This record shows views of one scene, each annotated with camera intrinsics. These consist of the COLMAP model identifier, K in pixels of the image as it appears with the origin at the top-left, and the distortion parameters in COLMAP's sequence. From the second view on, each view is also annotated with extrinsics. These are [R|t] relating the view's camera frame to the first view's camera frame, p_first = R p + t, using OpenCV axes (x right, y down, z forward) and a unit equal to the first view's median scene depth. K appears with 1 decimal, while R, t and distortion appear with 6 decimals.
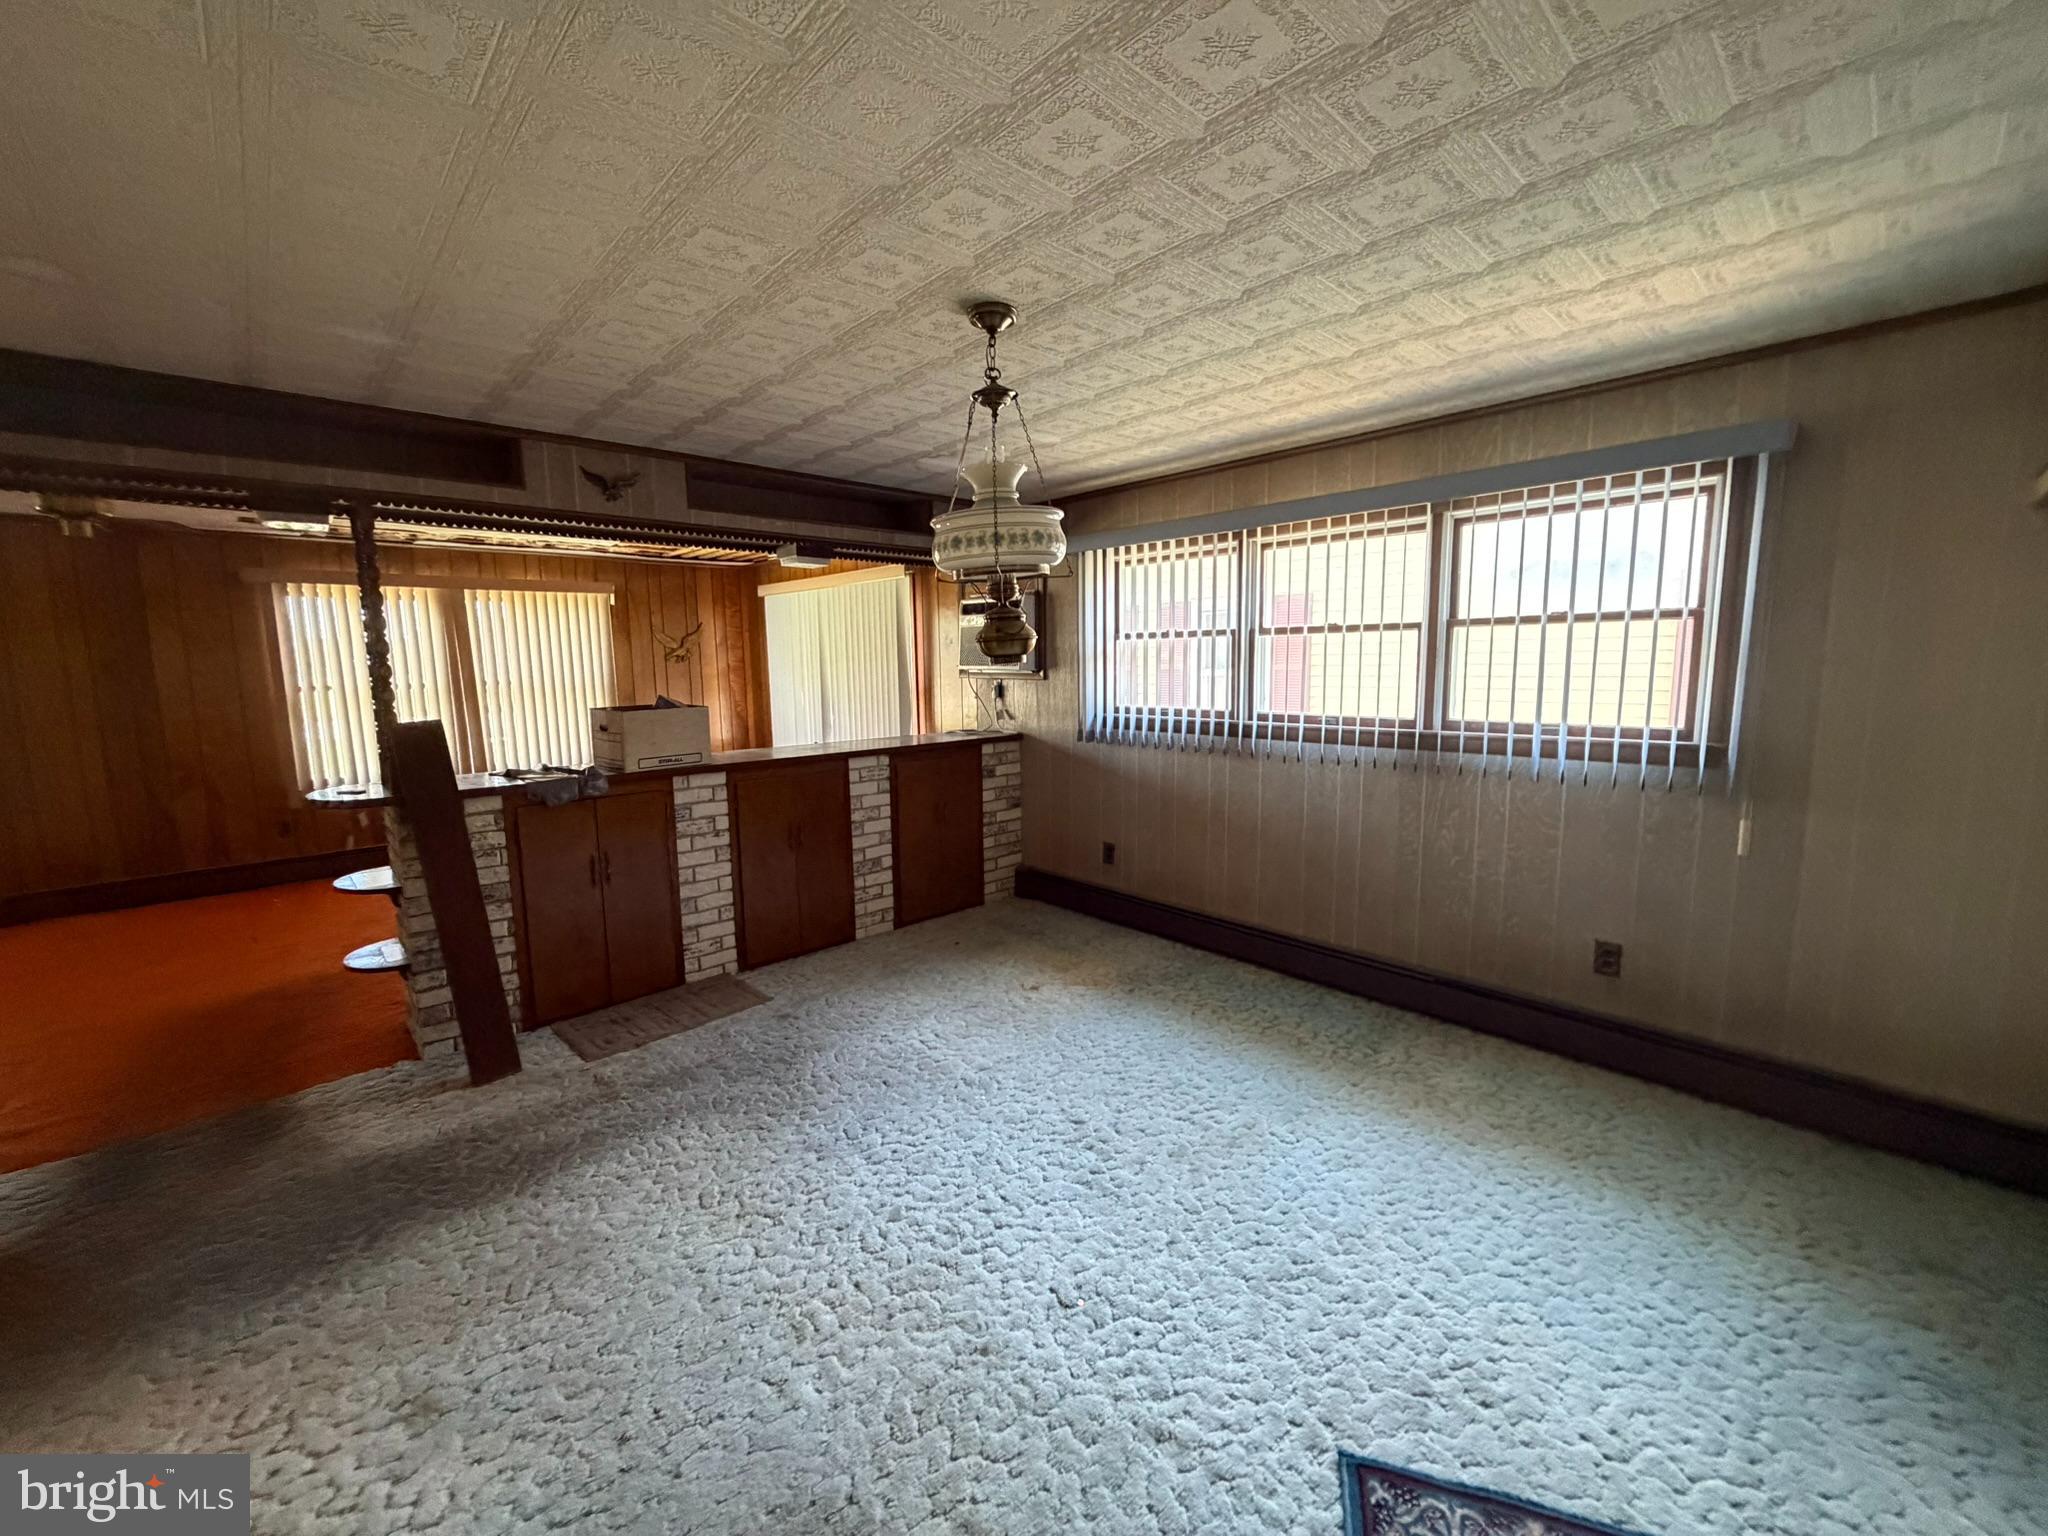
lens RADIAL K [[818.4, 0, 1019.7], [0, 818.4, 768.2], [0, 0, 1]] dist [0.000891, 0.000037]
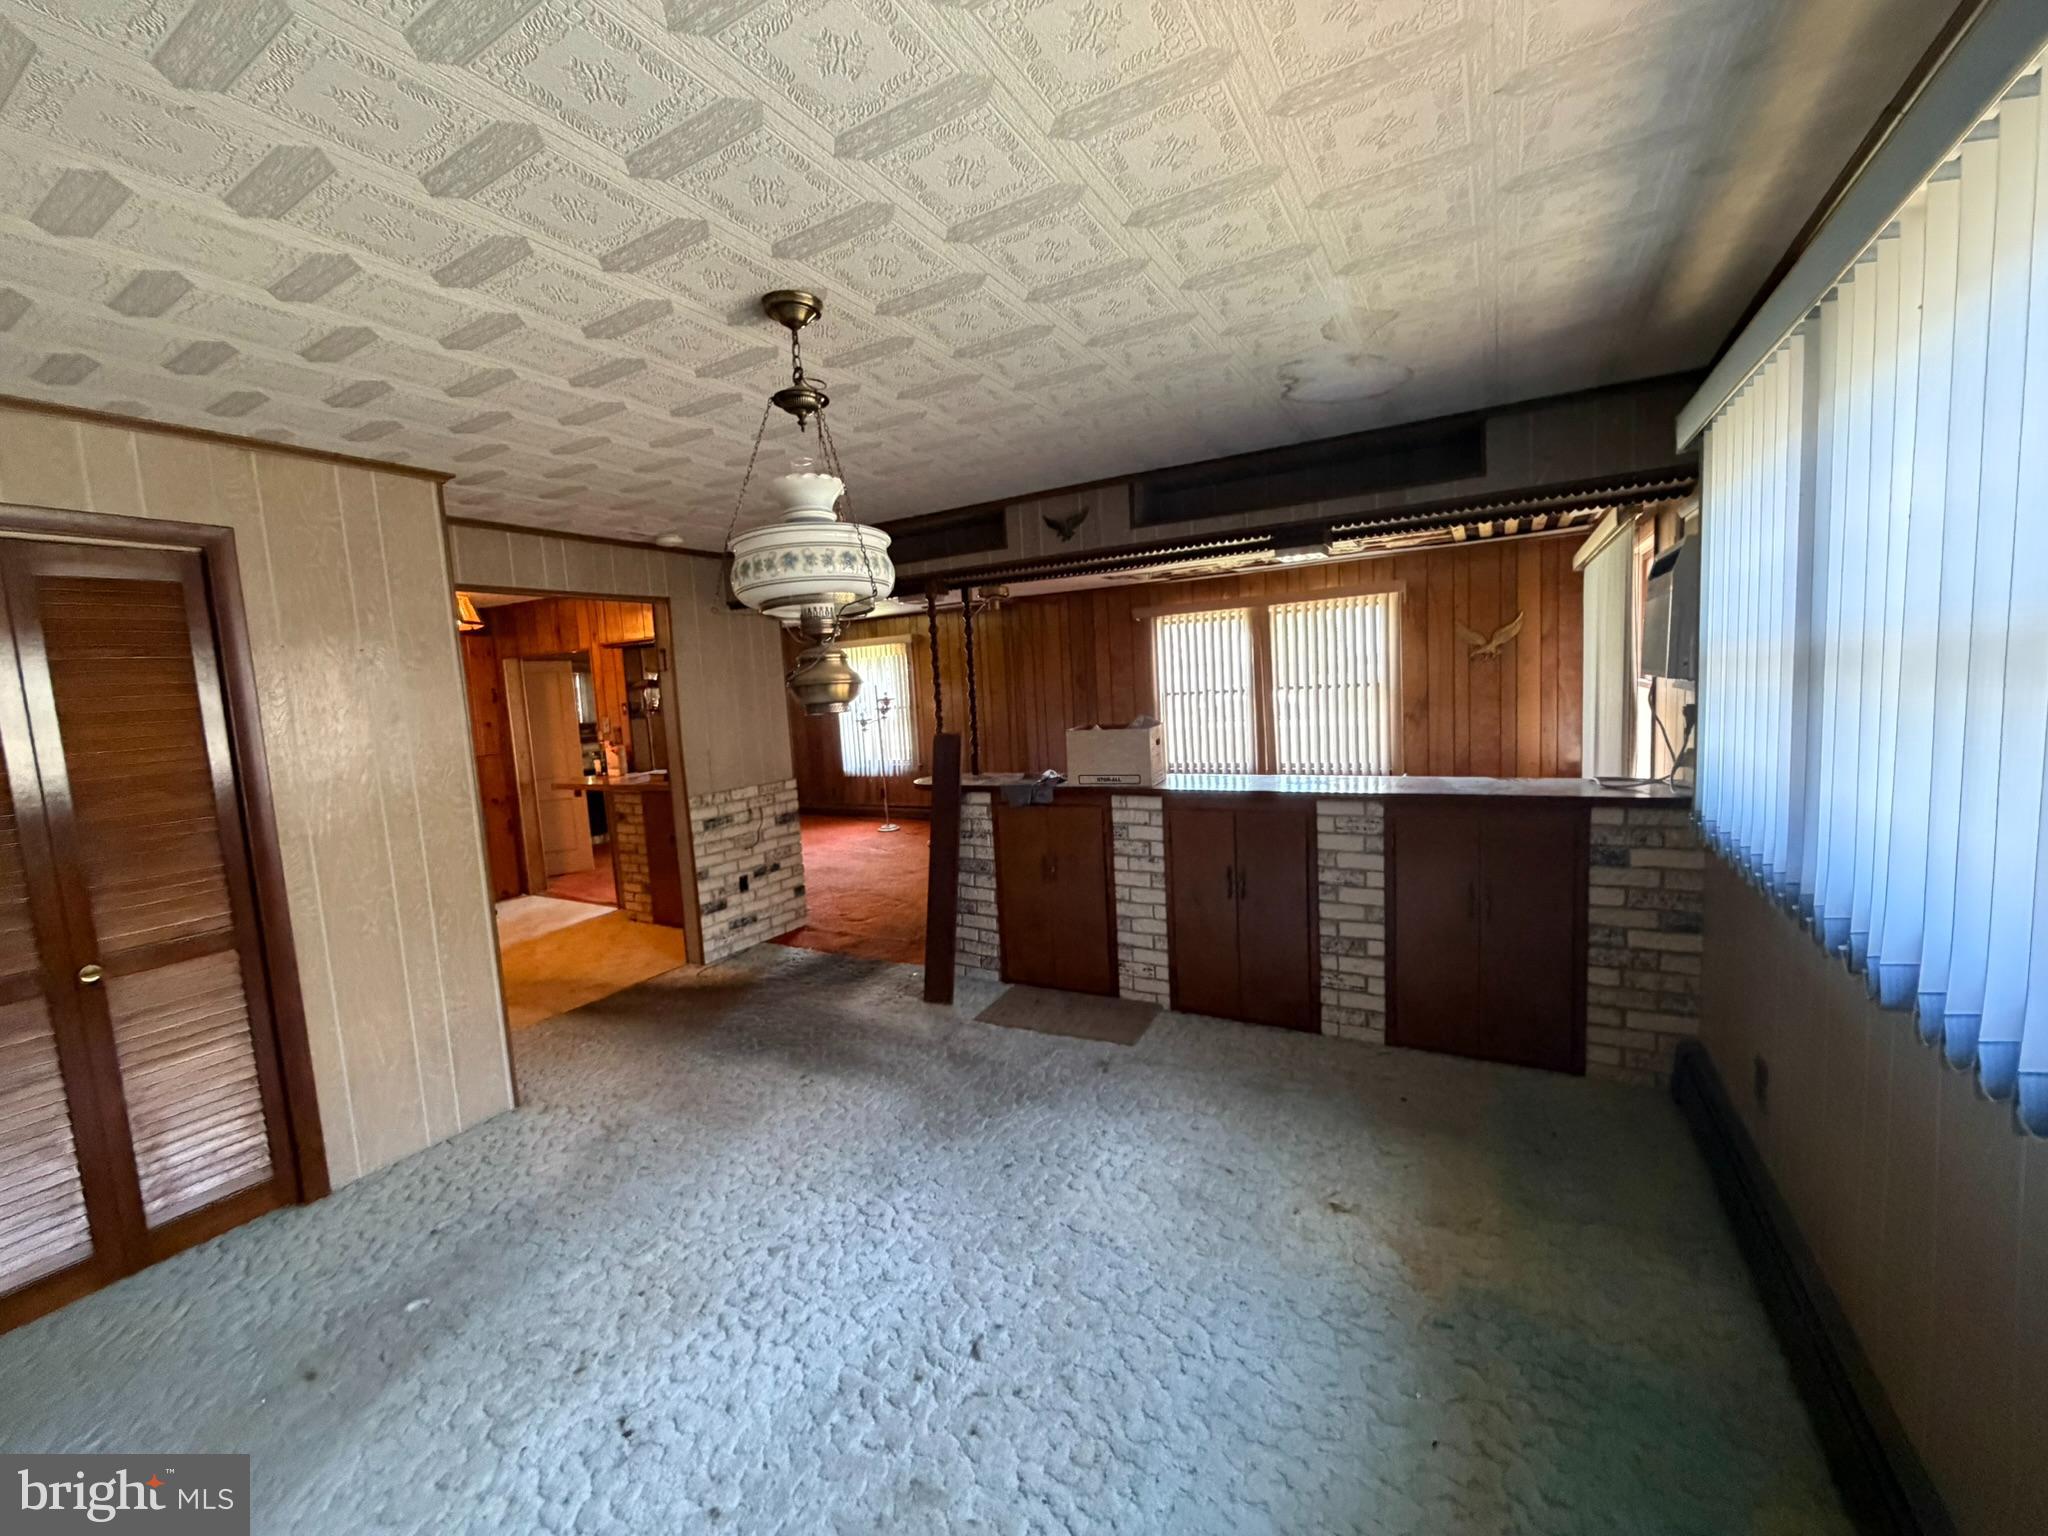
lens RADIAL K [[818.4, 0, 1016.1], [0, 818.4, 765.0], [0, 0, 1]] dist [0.000891, 0.000037]
pose [[0.288138, 0.093207, -0.953042, 0.482121], [-0.076690, 0.994301, 0.074056, -0.087807], [0.954513, 0.051750, 0.293644, 0.539300]]
